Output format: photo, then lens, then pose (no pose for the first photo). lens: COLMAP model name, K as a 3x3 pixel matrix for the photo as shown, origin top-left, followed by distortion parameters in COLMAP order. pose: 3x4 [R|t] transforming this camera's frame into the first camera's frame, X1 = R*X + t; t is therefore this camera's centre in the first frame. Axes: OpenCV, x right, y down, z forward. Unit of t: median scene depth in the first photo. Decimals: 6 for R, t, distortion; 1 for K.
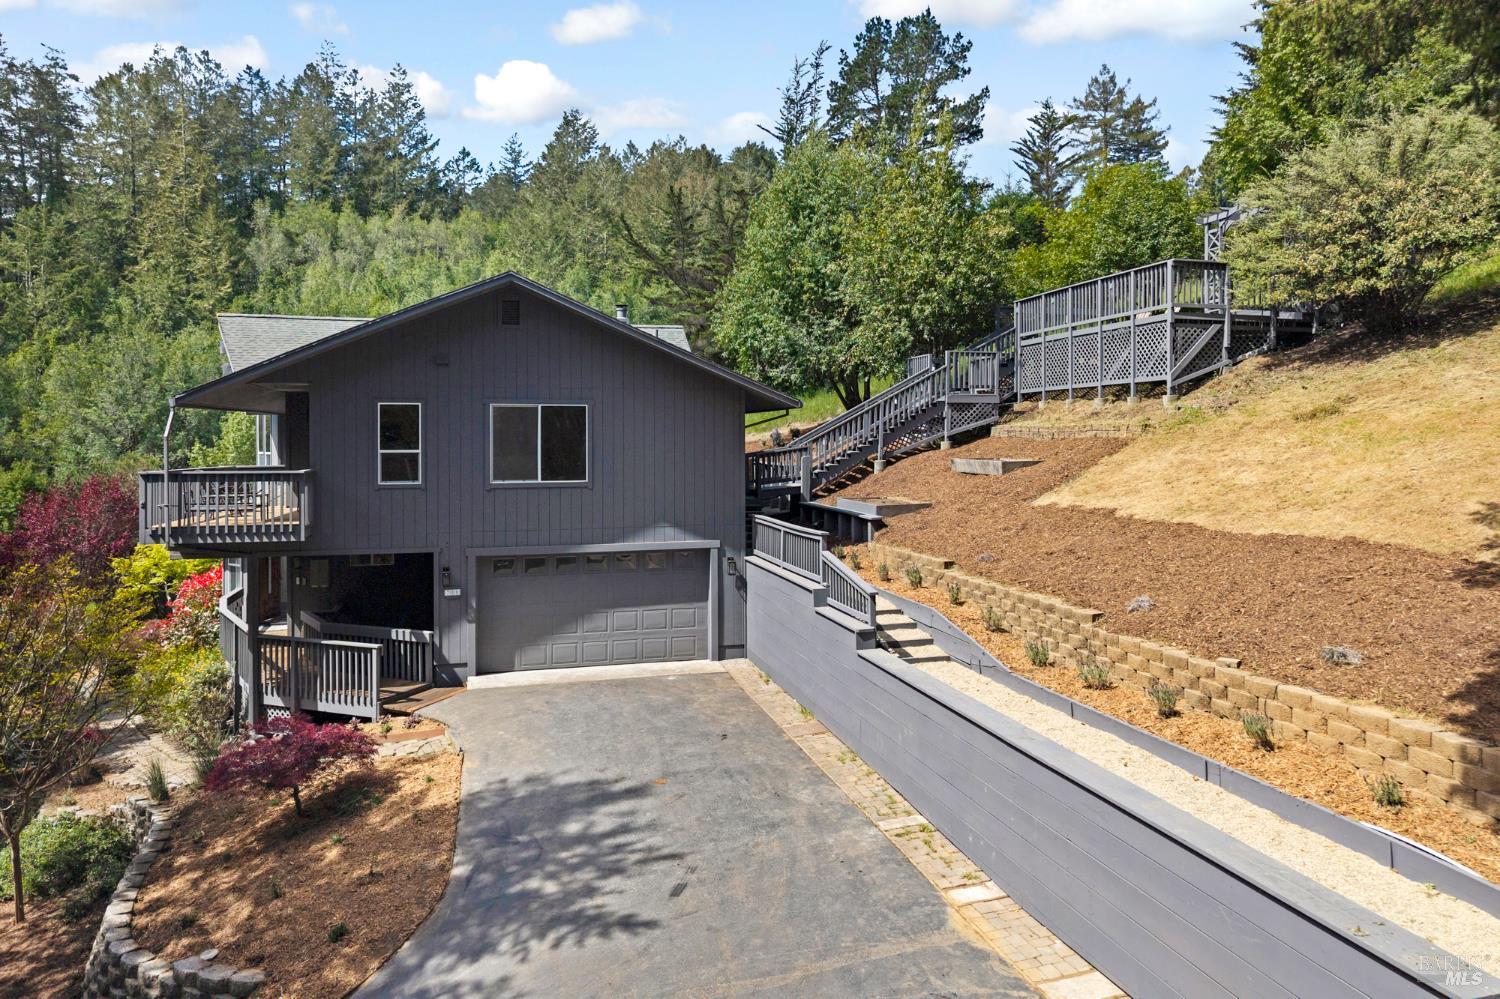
lens RADIAL K [[1011.0, 0, 802.0], [0, 1011.0, 463.8], [0, 0, 1]] dist [0.056962, -0.171713]
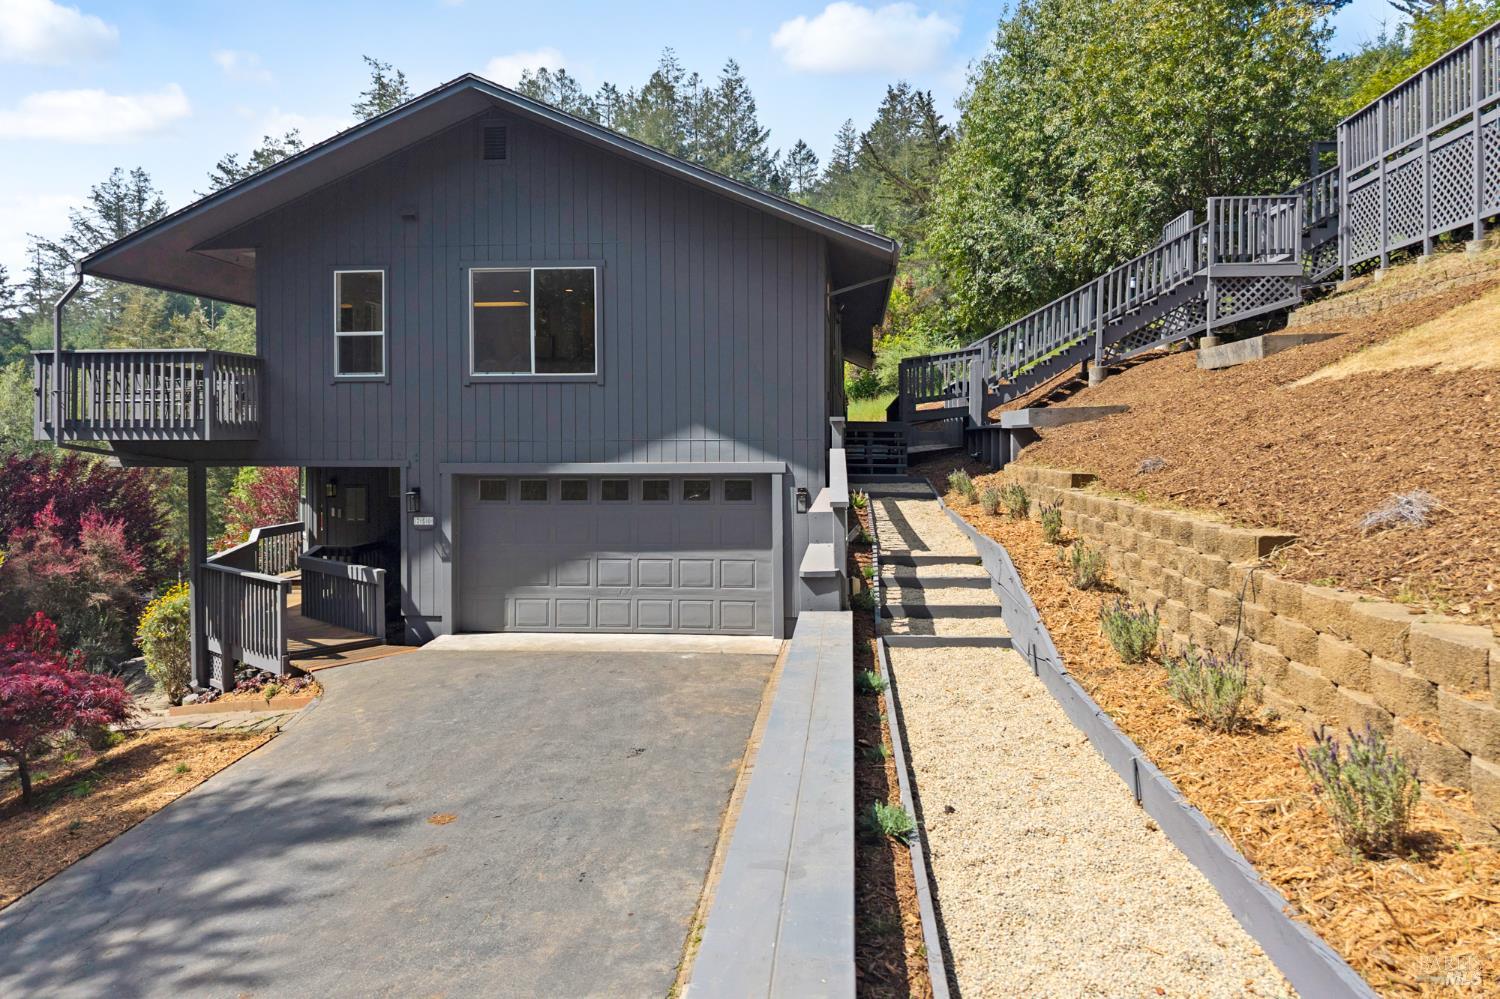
lens RADIAL K [[1038.3, 0, 750.7], [0, 1038.3, 456.1], [0, 0, 1]] dist [-0.008400, -0.003945]
pose [[0.924682, 0.001469, -0.380738, 0.167782], [-0.003305, 0.999986, -0.004167, 0.078352], [0.380726, 0.005112, 0.924674, 0.368435]]
